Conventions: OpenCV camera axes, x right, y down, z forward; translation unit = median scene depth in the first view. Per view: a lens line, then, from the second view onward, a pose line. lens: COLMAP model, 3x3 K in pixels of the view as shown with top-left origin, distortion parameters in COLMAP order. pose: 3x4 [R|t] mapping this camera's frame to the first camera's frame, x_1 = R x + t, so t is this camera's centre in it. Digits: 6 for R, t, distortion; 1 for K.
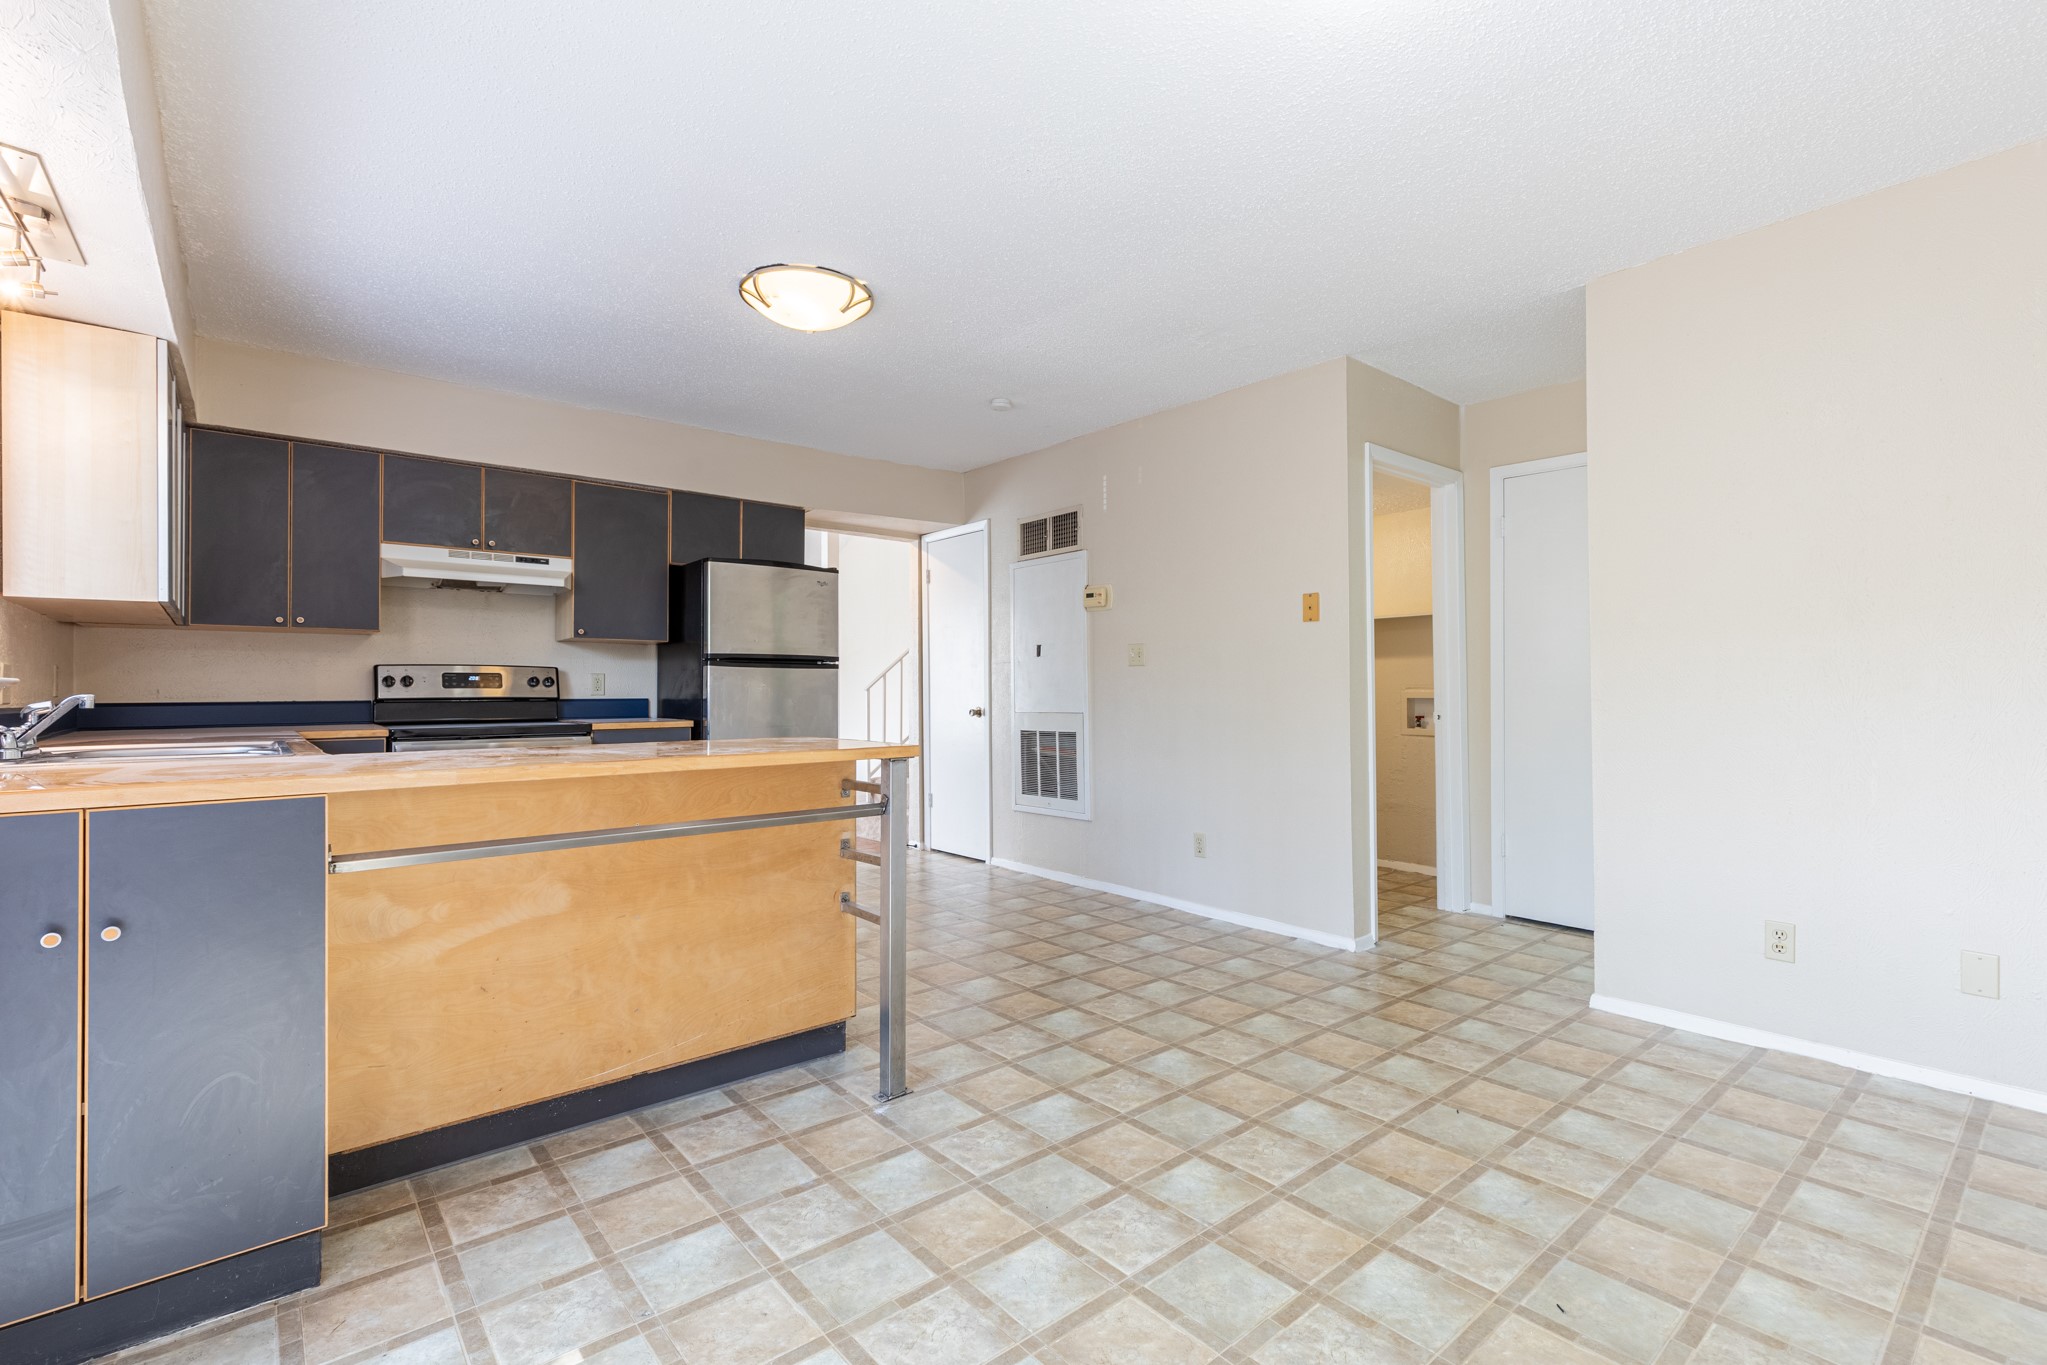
lens RADIAL K [[936.6, 0, 1032.4], [0, 936.6, 683.1], [0, 0, 1]] dist [-0.000529, -0.000089]
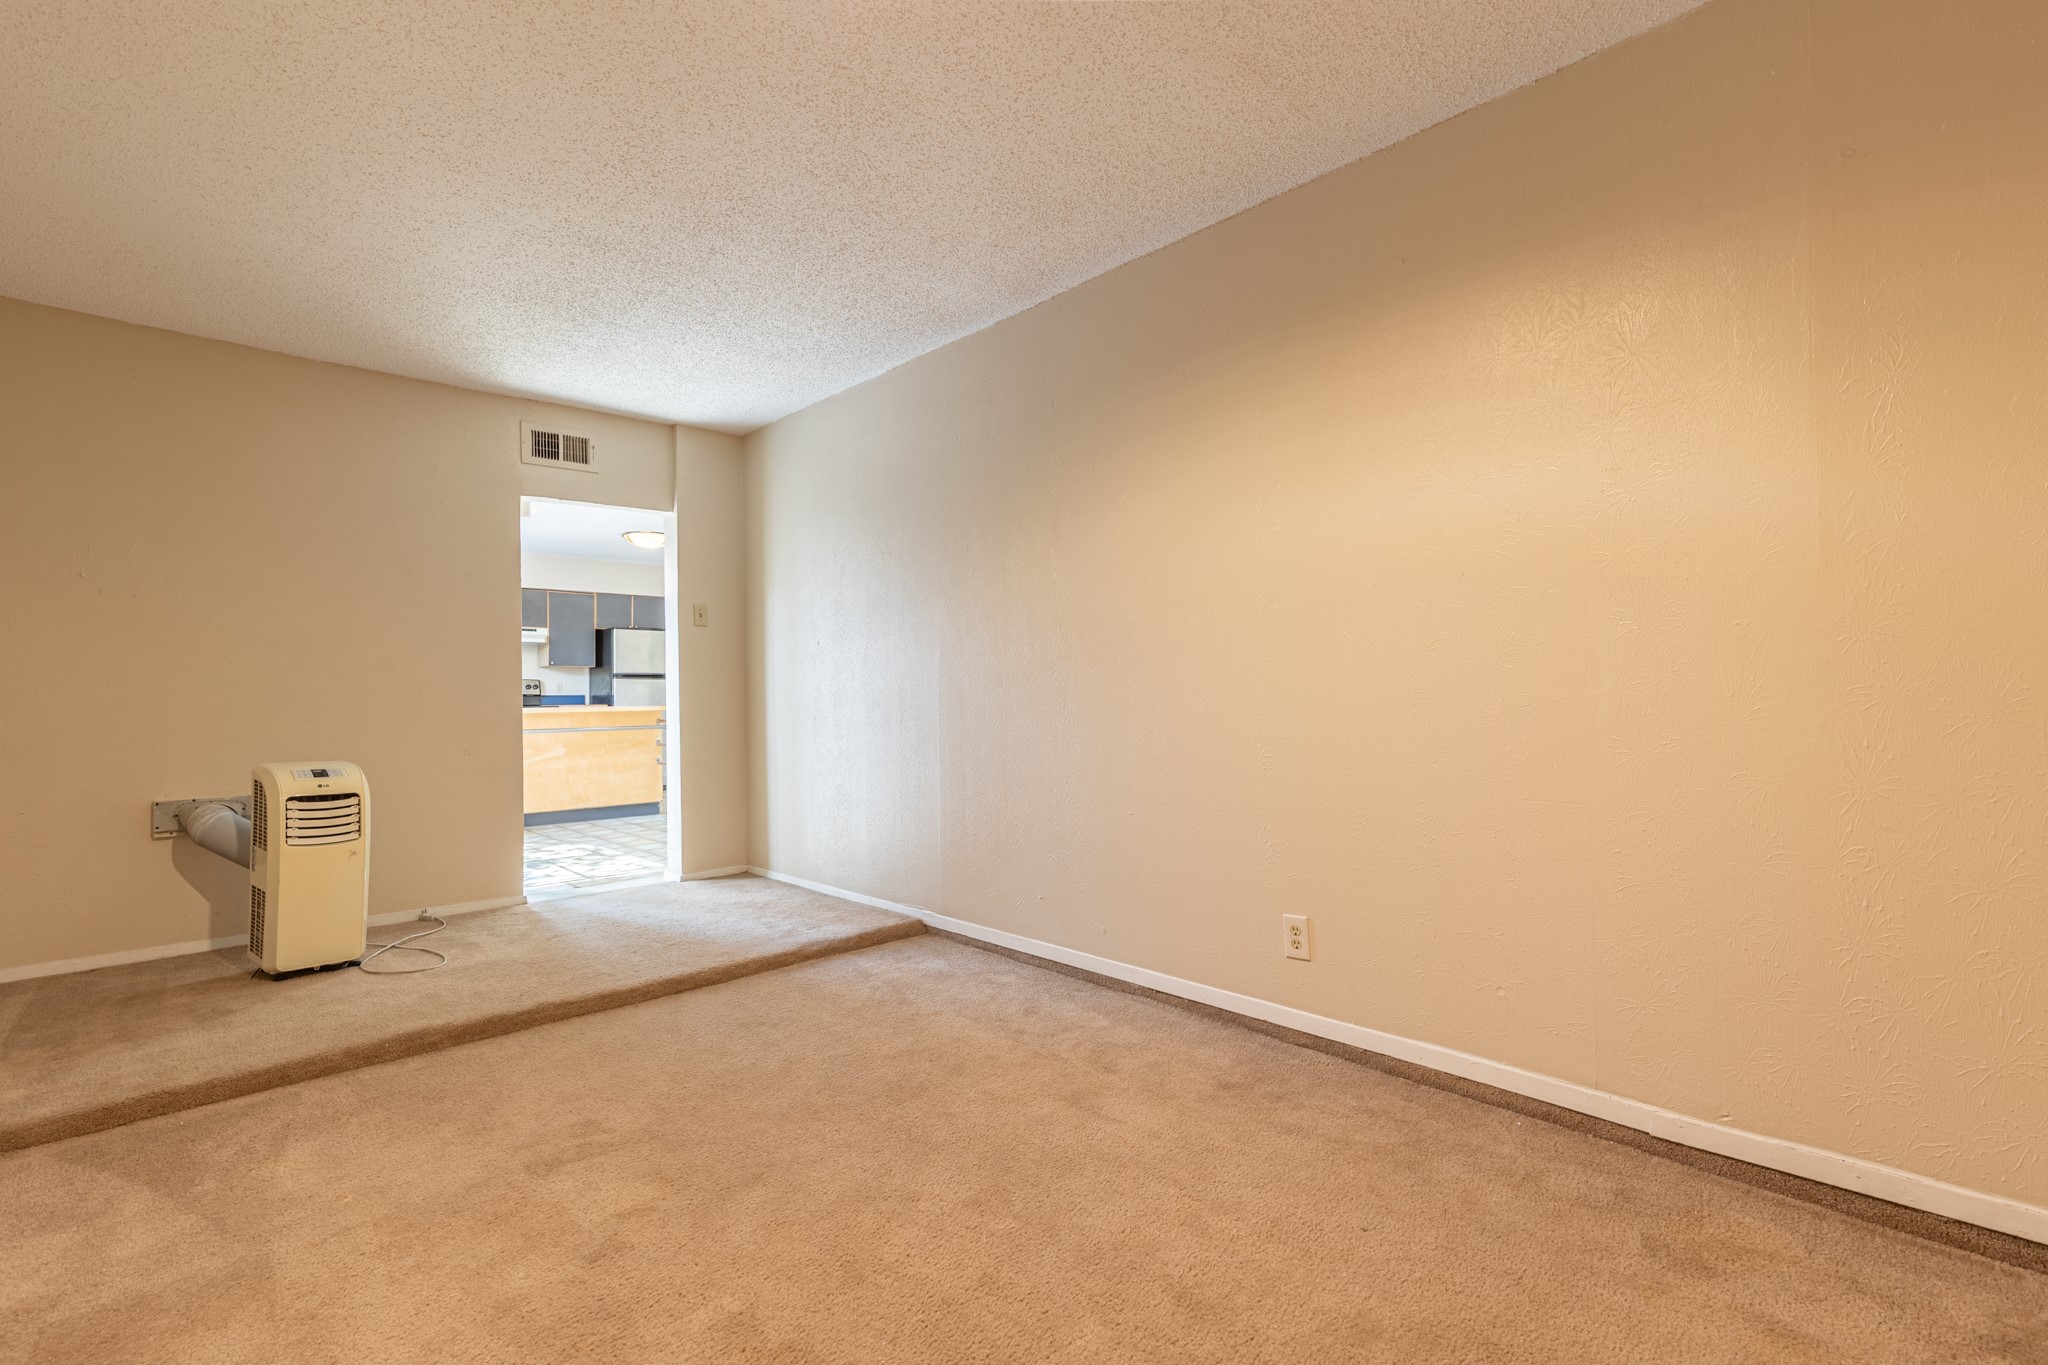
lens RADIAL K [[937.1, 0, 1021.7], [0, 937.1, 684.5], [0, 0, 1]] dist [-0.000529, -0.000089]
pose [[0.998296, -0.005363, 0.058099, 0.433671], [0.005646, 0.999973, -0.004701, 0.009218], [-0.058072, 0.005021, 0.998300, -1.124977]]
